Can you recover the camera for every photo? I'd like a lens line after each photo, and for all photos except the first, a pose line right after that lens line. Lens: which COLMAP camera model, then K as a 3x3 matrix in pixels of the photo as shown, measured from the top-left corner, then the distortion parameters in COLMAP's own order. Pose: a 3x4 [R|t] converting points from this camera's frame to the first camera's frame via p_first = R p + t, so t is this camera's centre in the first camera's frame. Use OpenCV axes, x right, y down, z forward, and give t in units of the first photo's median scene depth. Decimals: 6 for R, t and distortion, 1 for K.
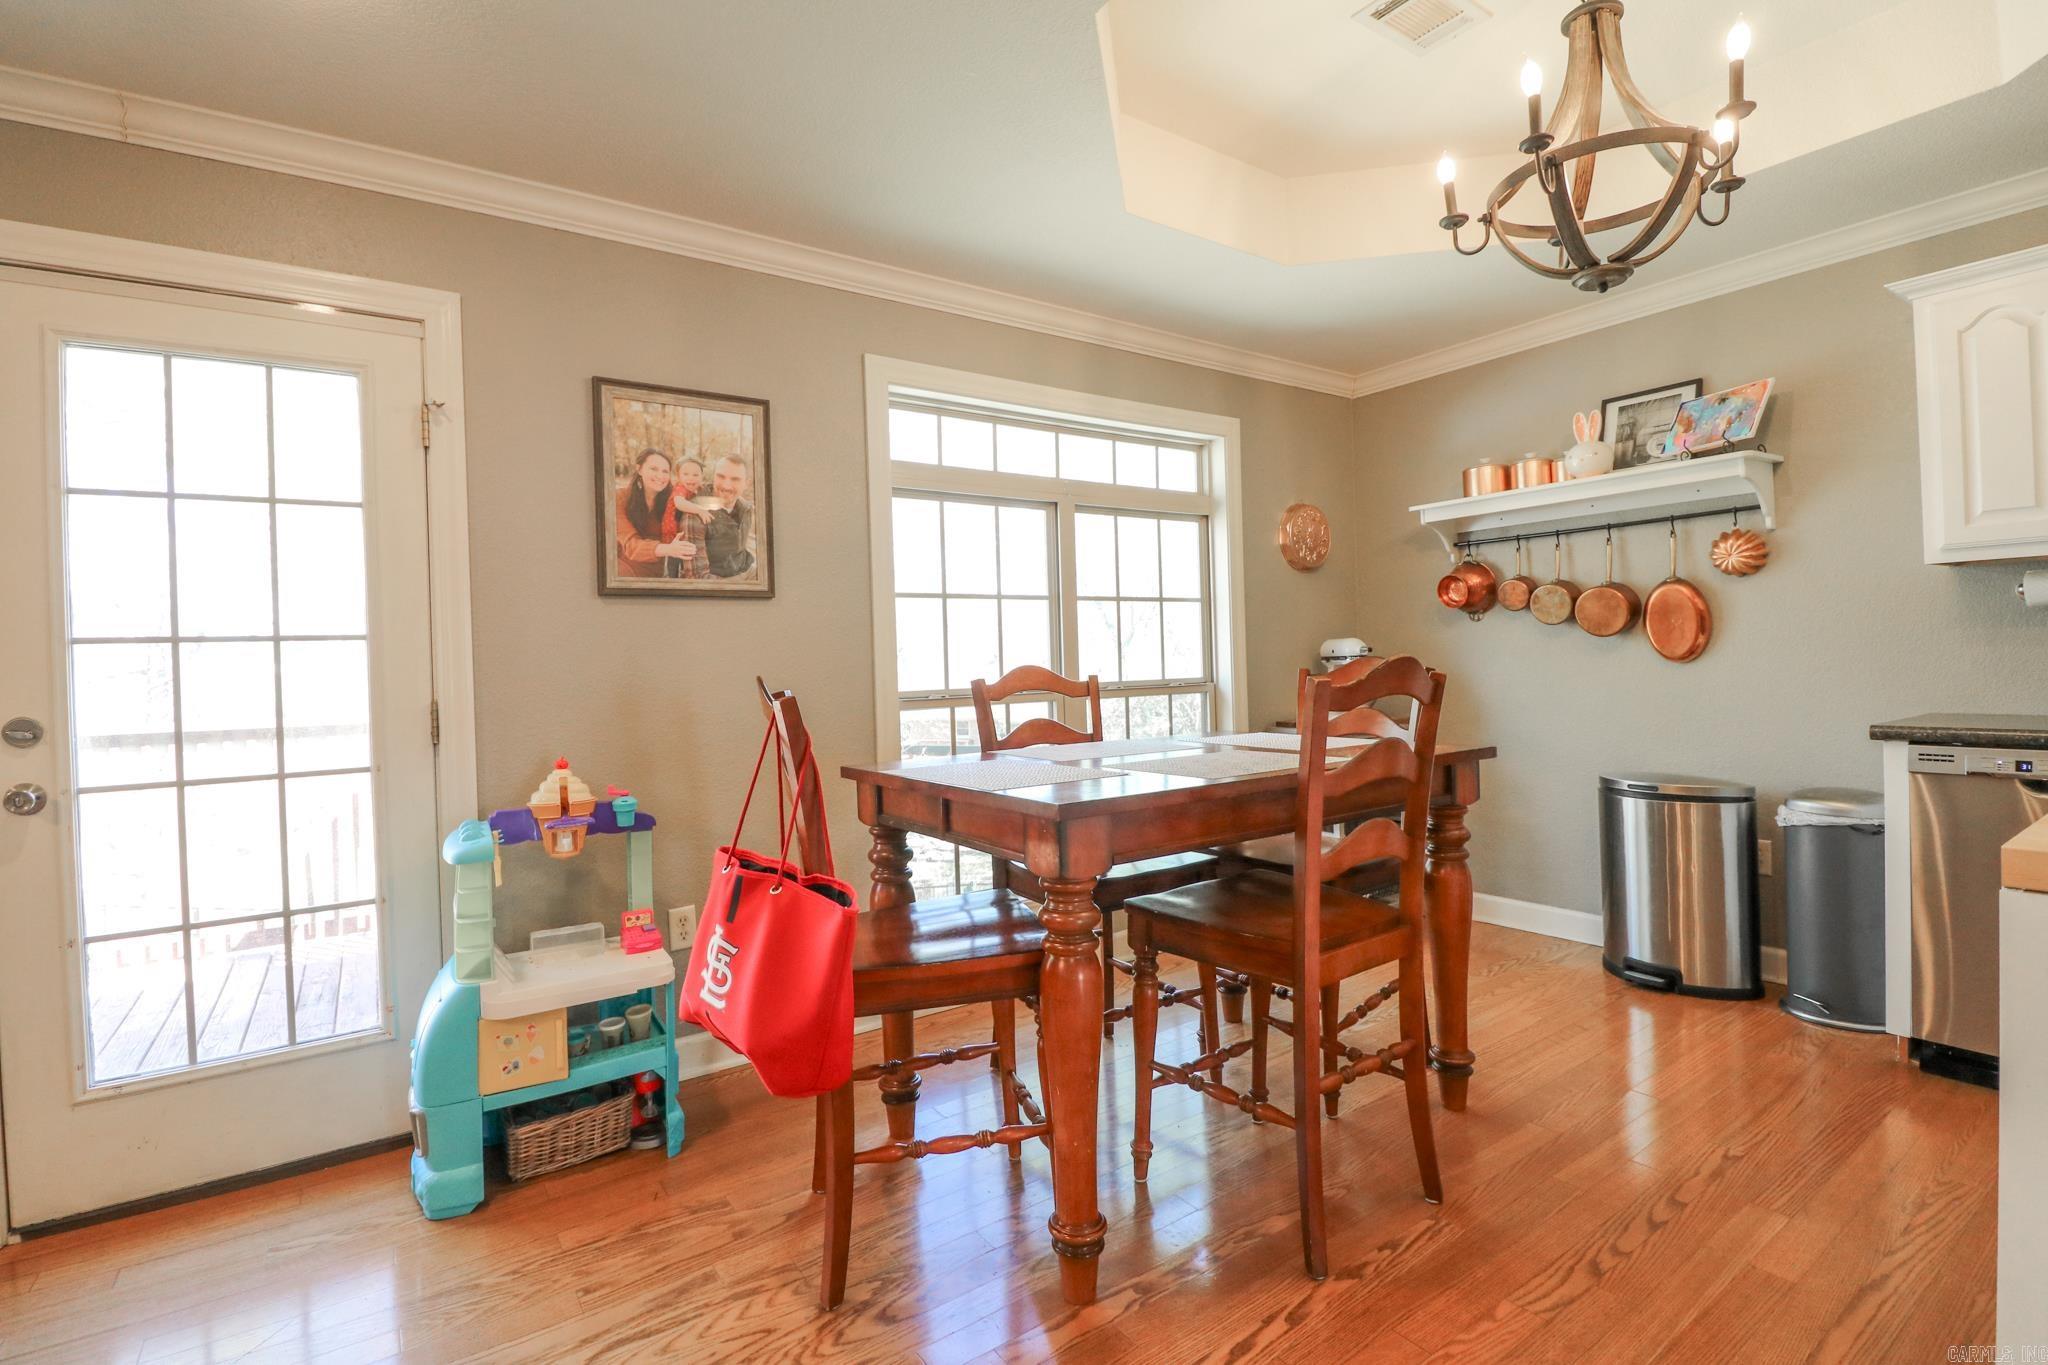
lens RADIAL K [[941.0, 0, 1012.8], [0, 941.0, 661.4], [0, 0, 1]] dist [-0.008109, -0.008984]
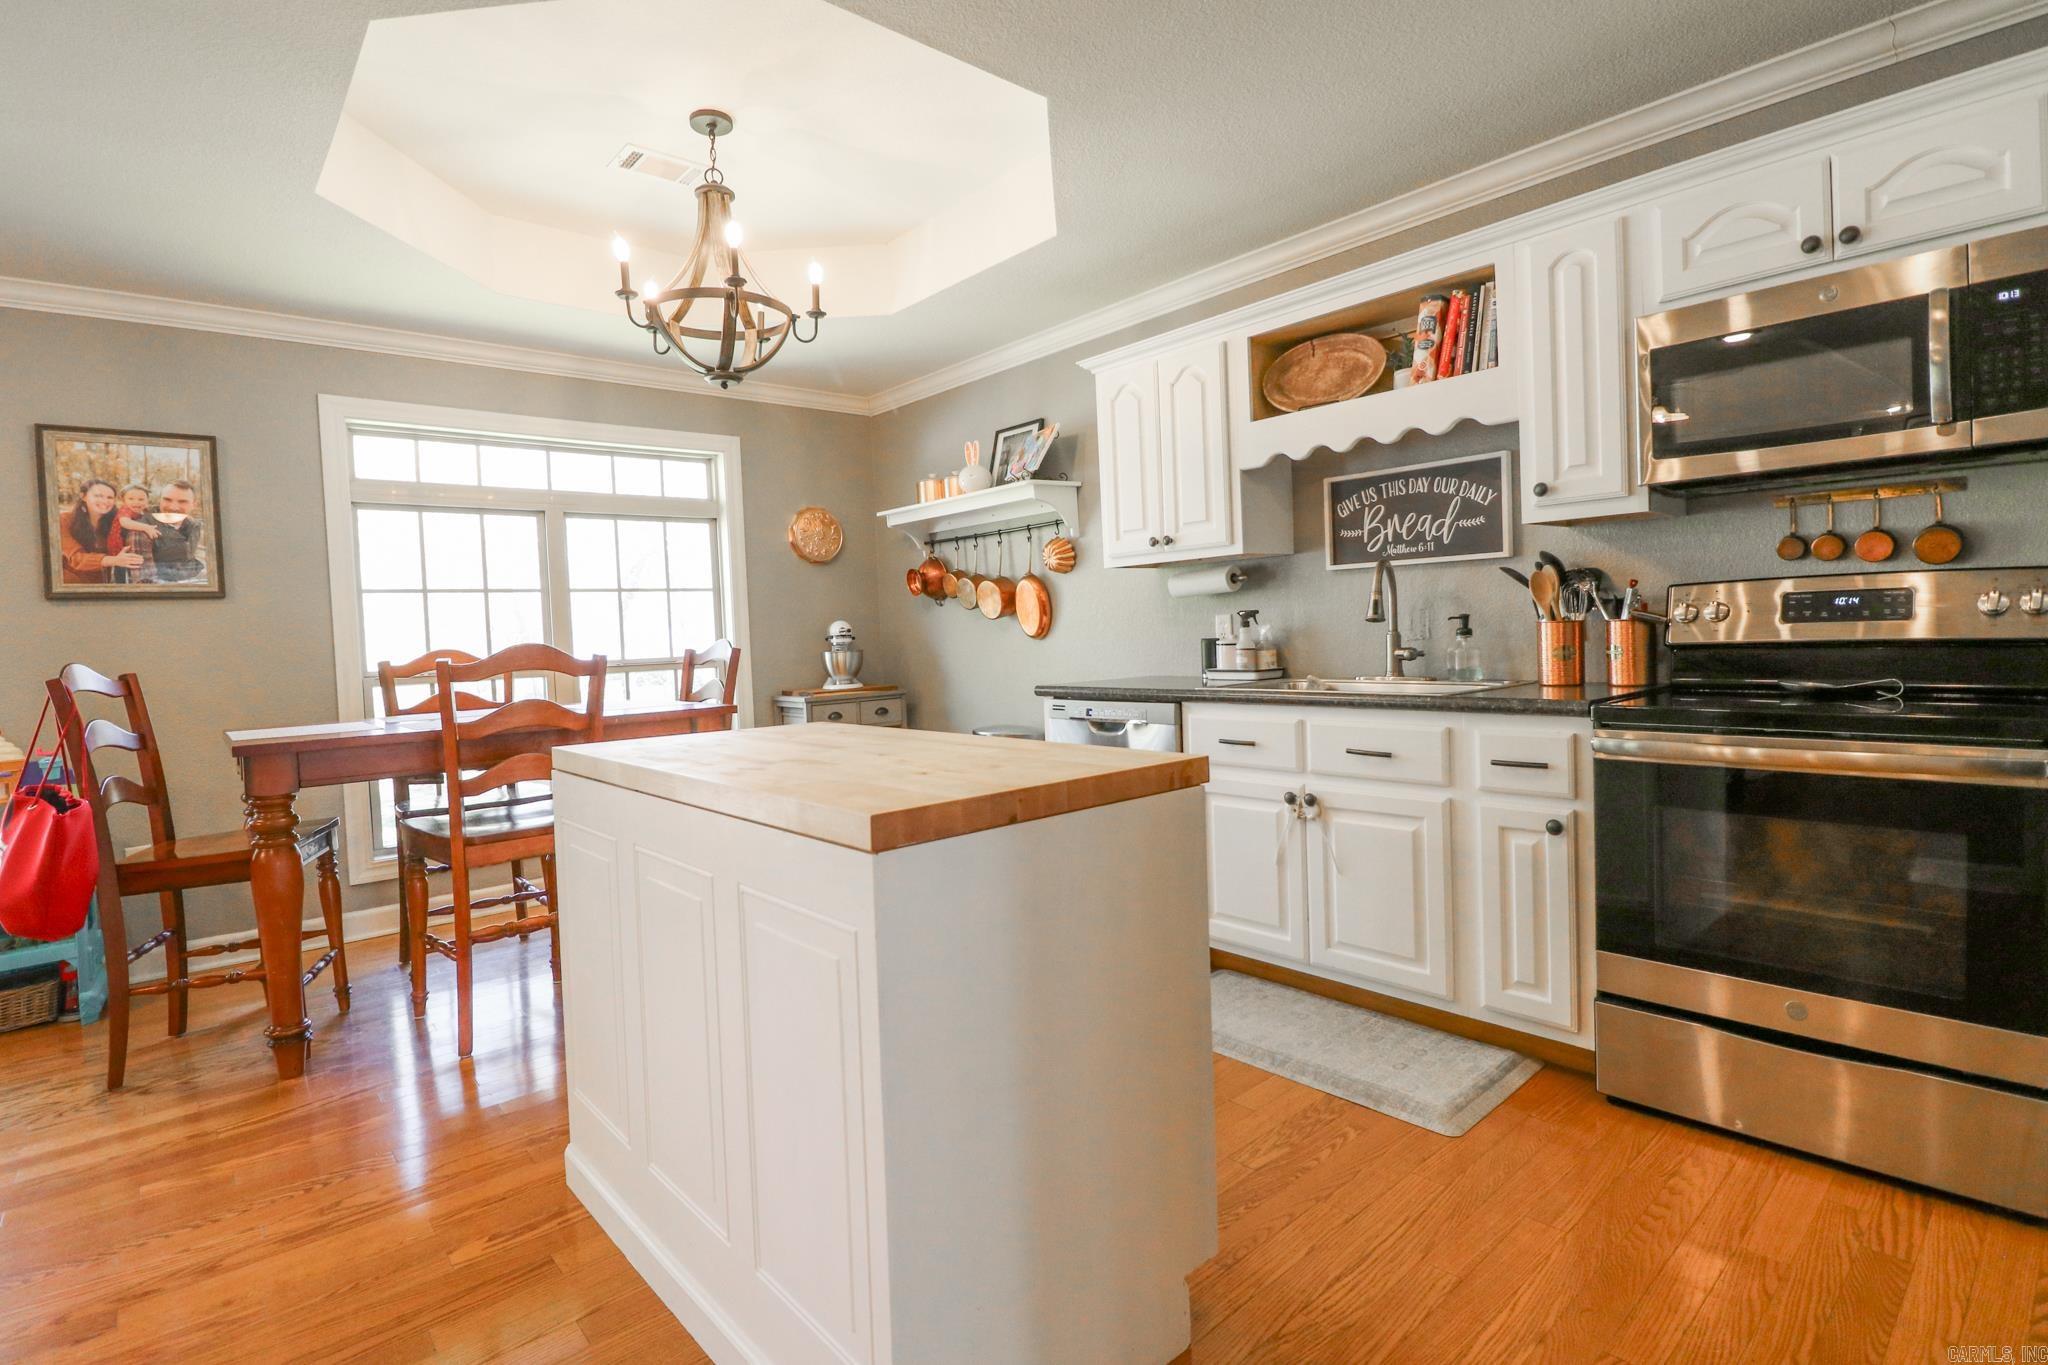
lens RADIAL K [[987.0, 0, 1036.3], [0, 987.0, 662.5], [0, 0, 1]] dist [-0.016788, -0.005069]
pose [[0.991778, -0.014085, 0.127194, 0.692901], [0.010445, 0.999518, 0.029240, -0.009057], [-0.127544, -0.027672, 0.991447, -0.438134]]
